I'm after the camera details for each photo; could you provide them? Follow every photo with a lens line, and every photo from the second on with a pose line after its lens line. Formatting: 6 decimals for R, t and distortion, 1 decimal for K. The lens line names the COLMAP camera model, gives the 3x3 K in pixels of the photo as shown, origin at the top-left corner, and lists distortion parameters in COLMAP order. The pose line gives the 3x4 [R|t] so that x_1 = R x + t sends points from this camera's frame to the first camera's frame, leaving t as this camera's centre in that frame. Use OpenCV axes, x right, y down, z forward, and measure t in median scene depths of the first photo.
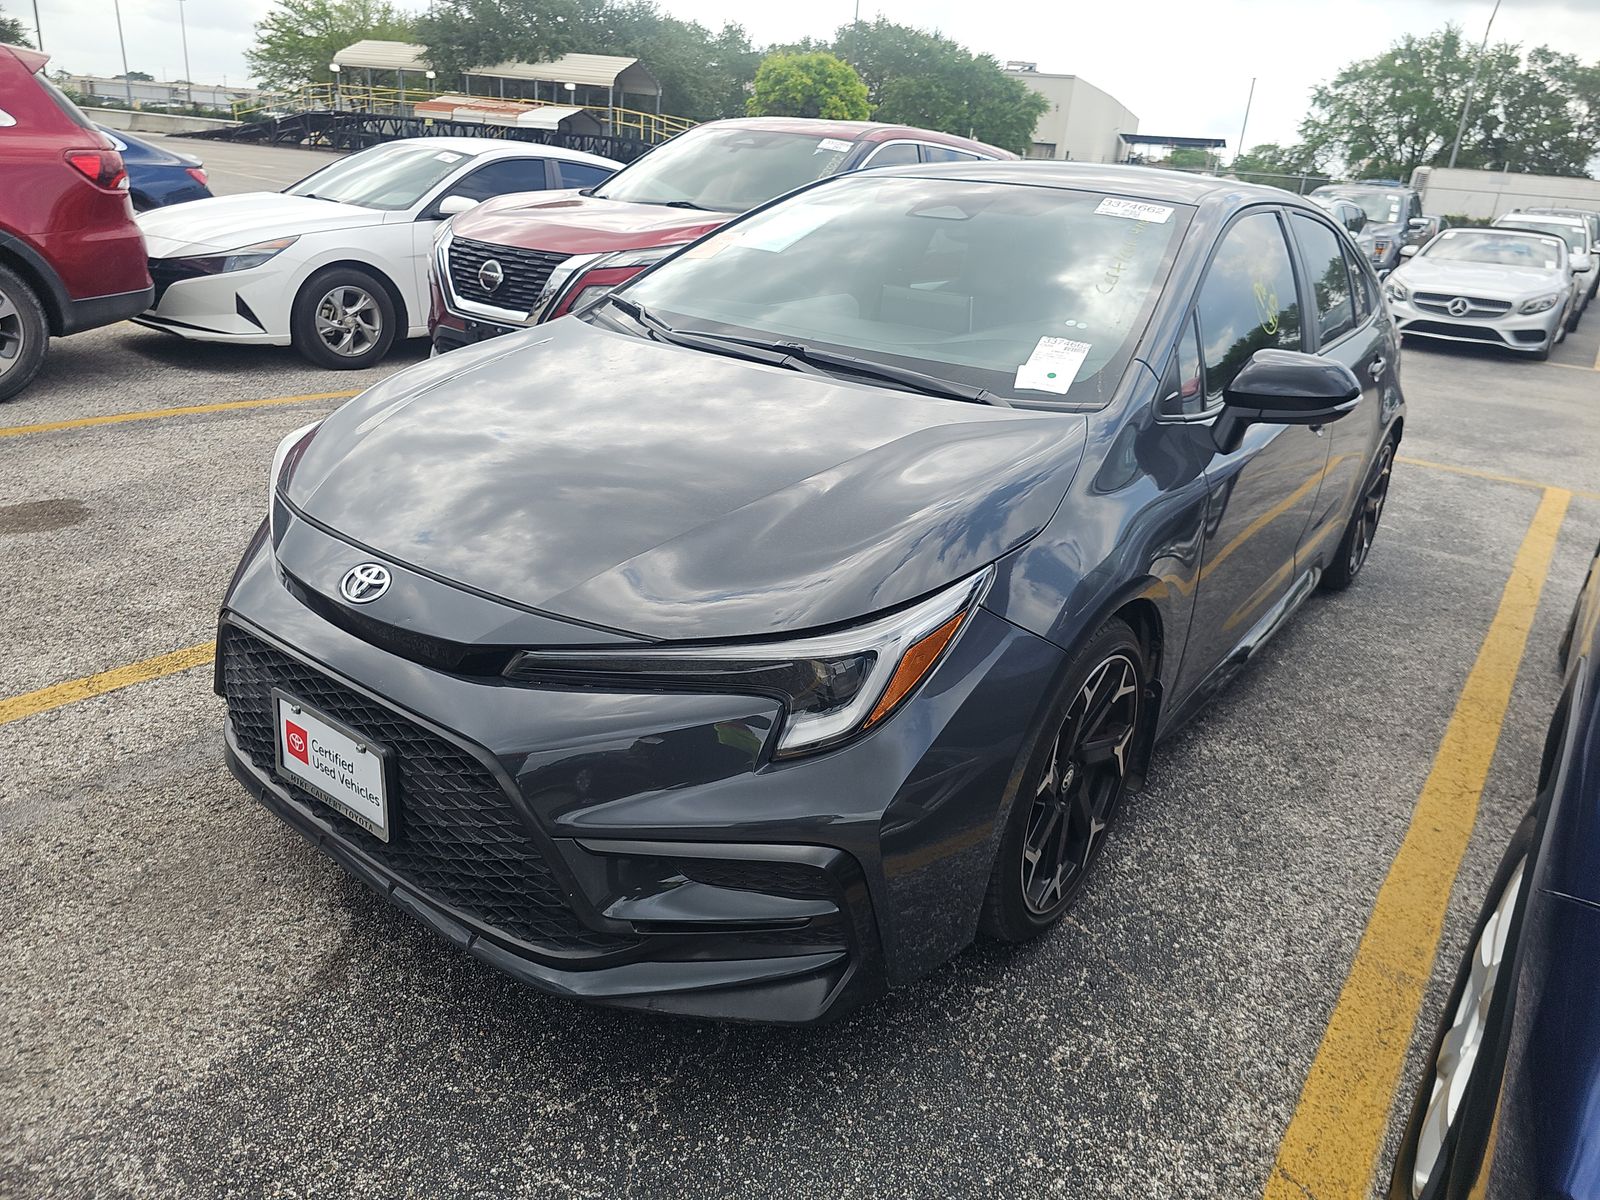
lens RADIAL K [[1102.2, 0, 848.8], [0, 1102.2, 579.6], [0, 0, 1]] dist [0.006777, -0.000463]
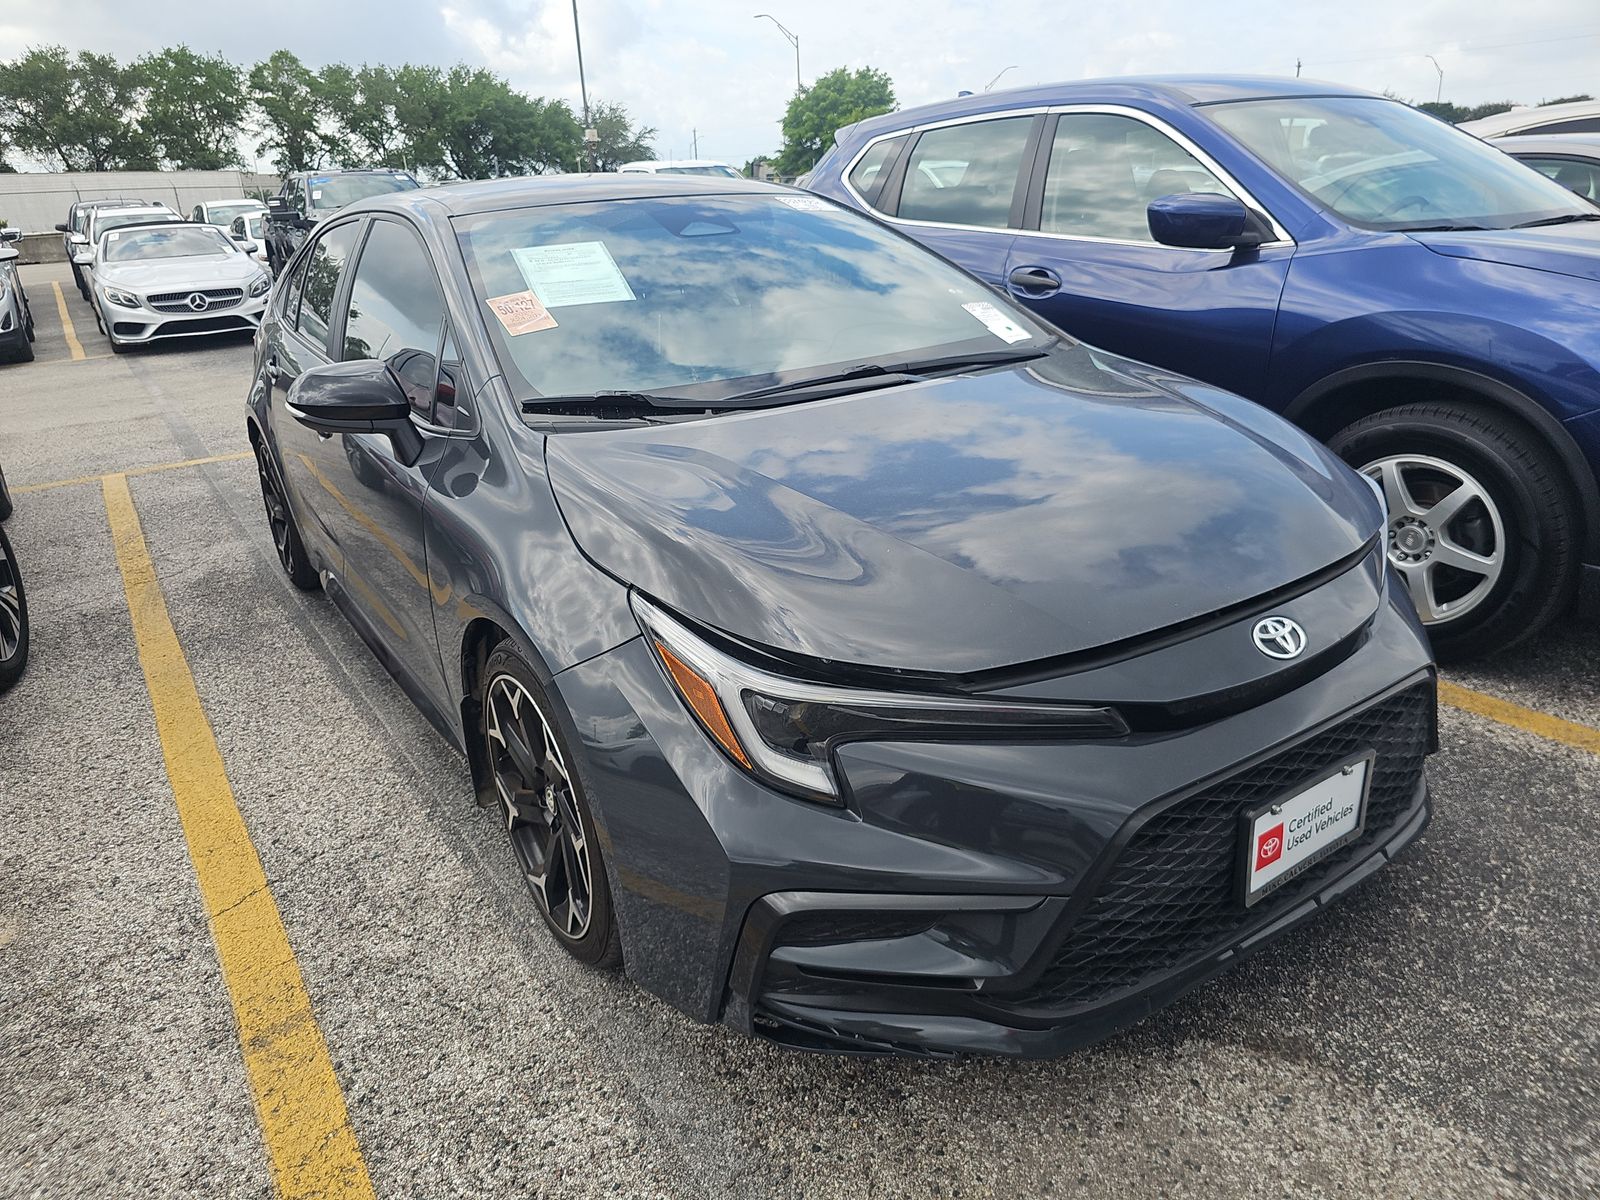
lens RADIAL K [[1060.3, 0, 800.0], [0, 1060.3, 600.0], [0, 0, 1]] dist [0.040241, -0.033064]
pose [[0.339789, -0.427973, 0.837486, -0.607708], [0.398434, 0.872116, 0.284015, -0.205827], [-0.851935, 0.237178, 0.466854, 0.414329]]
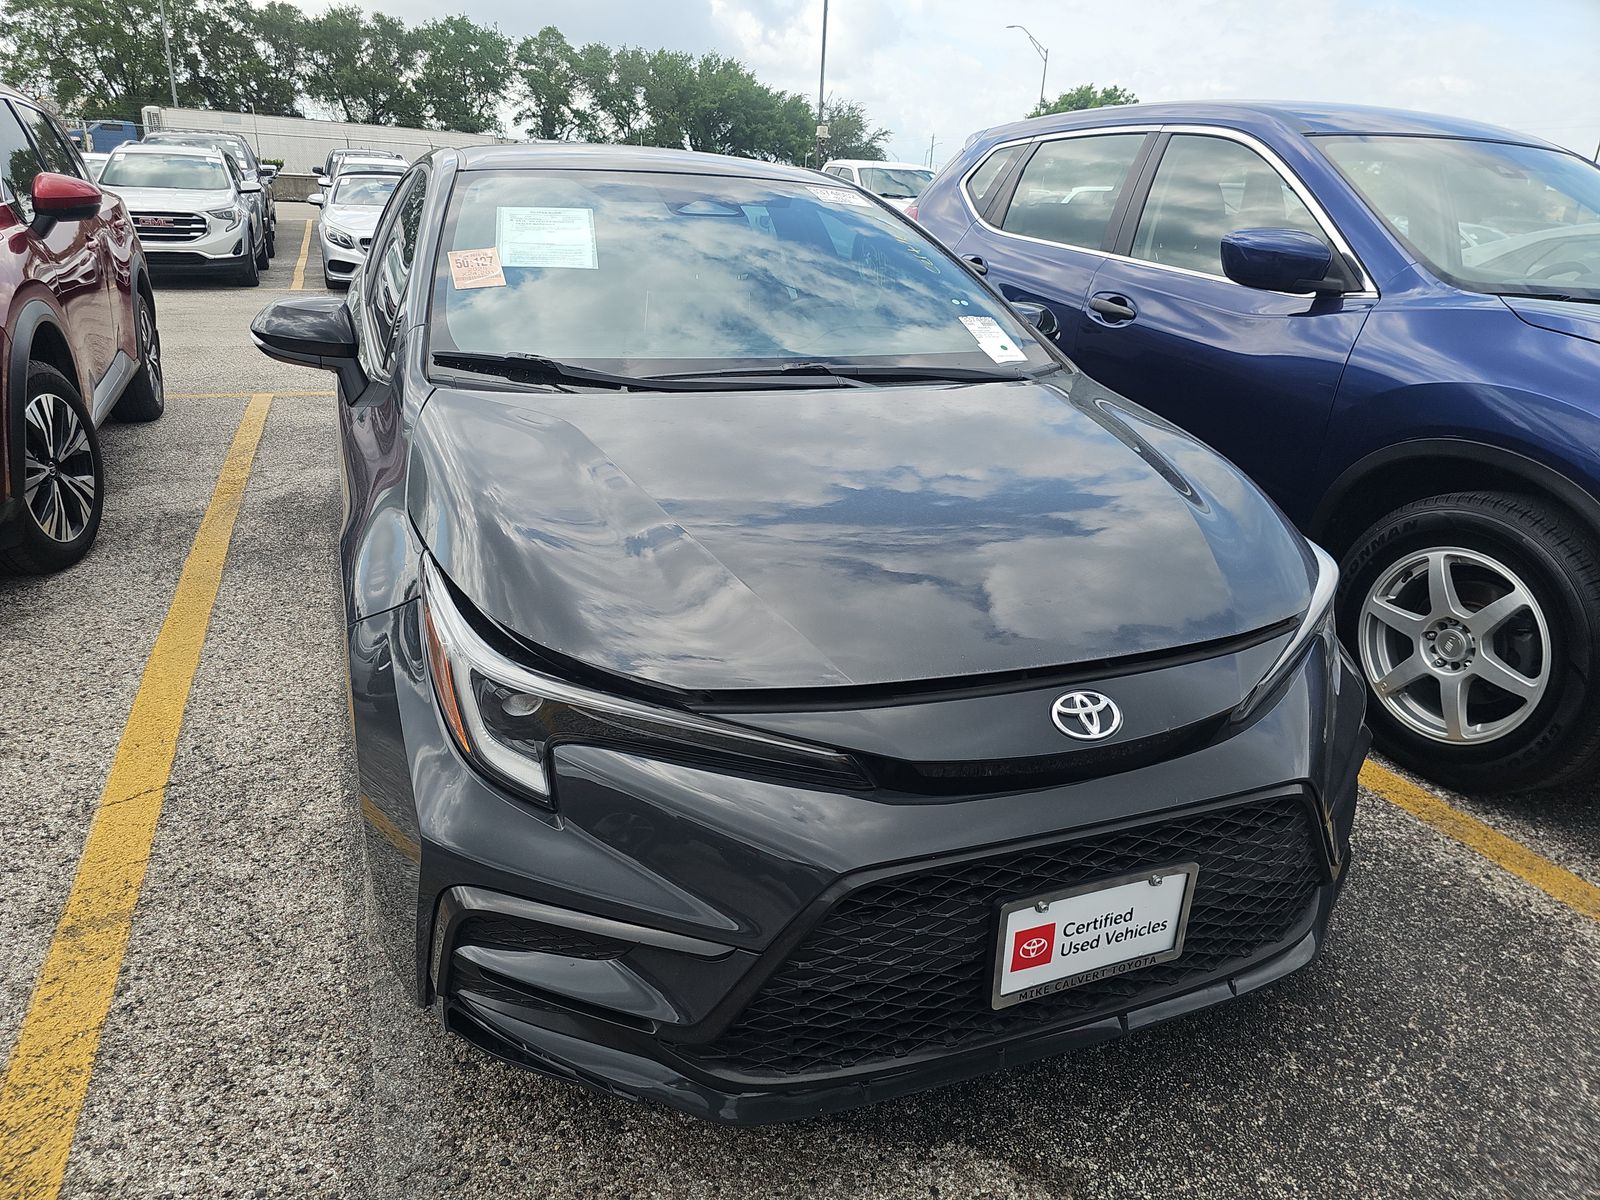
lens RADIAL K [[1060.3, 0, 800.0], [0, 1060.3, 600.0], [0, 0, 1]] dist [0.040241, -0.033064]
pose [[0.531182, -0.354204, 0.769666, -0.519446], [0.293995, 0.929032, 0.224645, -0.146879], [-0.794614, 0.106951, 0.597620, 0.307820]]
